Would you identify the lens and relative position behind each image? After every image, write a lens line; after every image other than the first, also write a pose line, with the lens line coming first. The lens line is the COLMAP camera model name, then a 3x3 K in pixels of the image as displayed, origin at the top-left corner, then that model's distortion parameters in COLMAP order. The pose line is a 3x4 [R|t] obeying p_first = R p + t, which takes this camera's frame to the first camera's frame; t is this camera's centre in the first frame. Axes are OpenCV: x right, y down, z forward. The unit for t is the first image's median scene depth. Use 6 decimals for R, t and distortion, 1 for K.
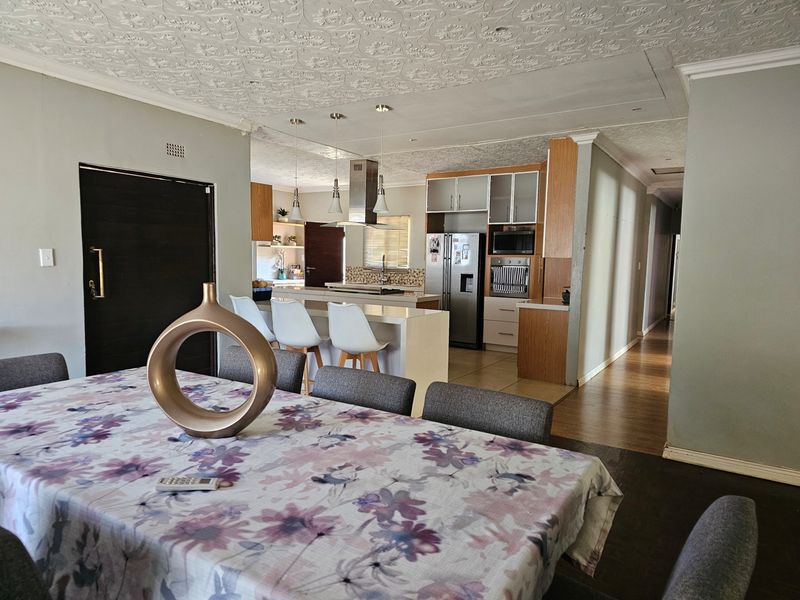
lens RADIAL K [[522.3, 0, 395.2], [0, 522.3, 302.8], [0, 0, 1]] dist [0.083780, -0.000476]
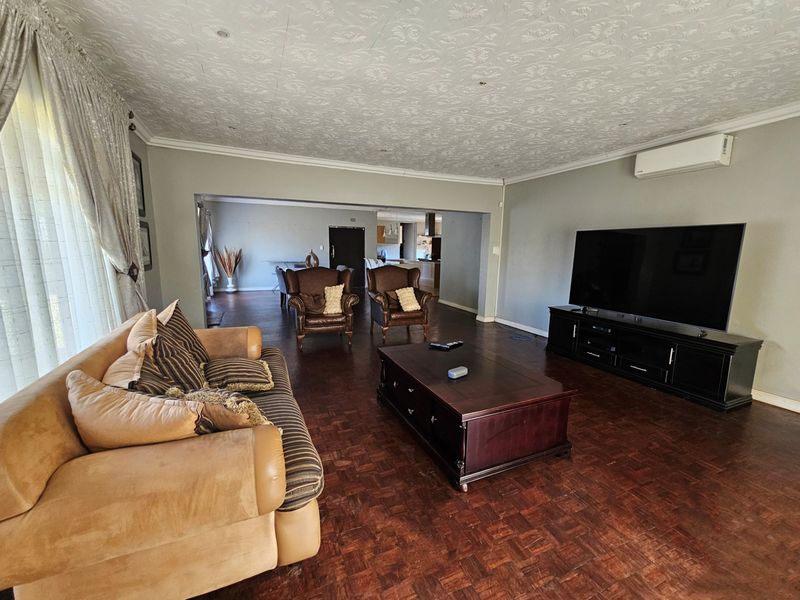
lens RADIAL K [[332.8, 0, 401.2], [0, 332.8, 305.4], [0, 0, 1]] dist [0.004681, 0.000217]
pose [[0.826354, 0.085278, -0.556657, 0.733558], [-0.046371, 0.995415, 0.083656, 0.063948], [0.561238, -0.043317, 0.826520, -0.473366]]
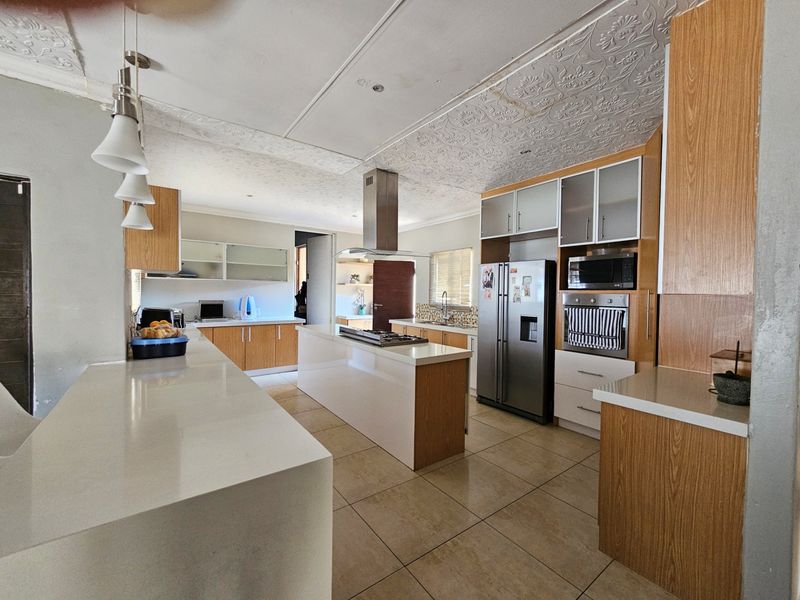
lens RADIAL K [[332.8, 0, 402.1], [0, 332.8, 296.8], [0, 0, 1]] dist [0.004681, 0.000217]
pose [[0.934131, 0.000712, -0.356929, 0.136507], [-0.029462, 0.996740, -0.075115, -0.042065], [0.355711, 0.080683, 0.931107, 0.500755]]
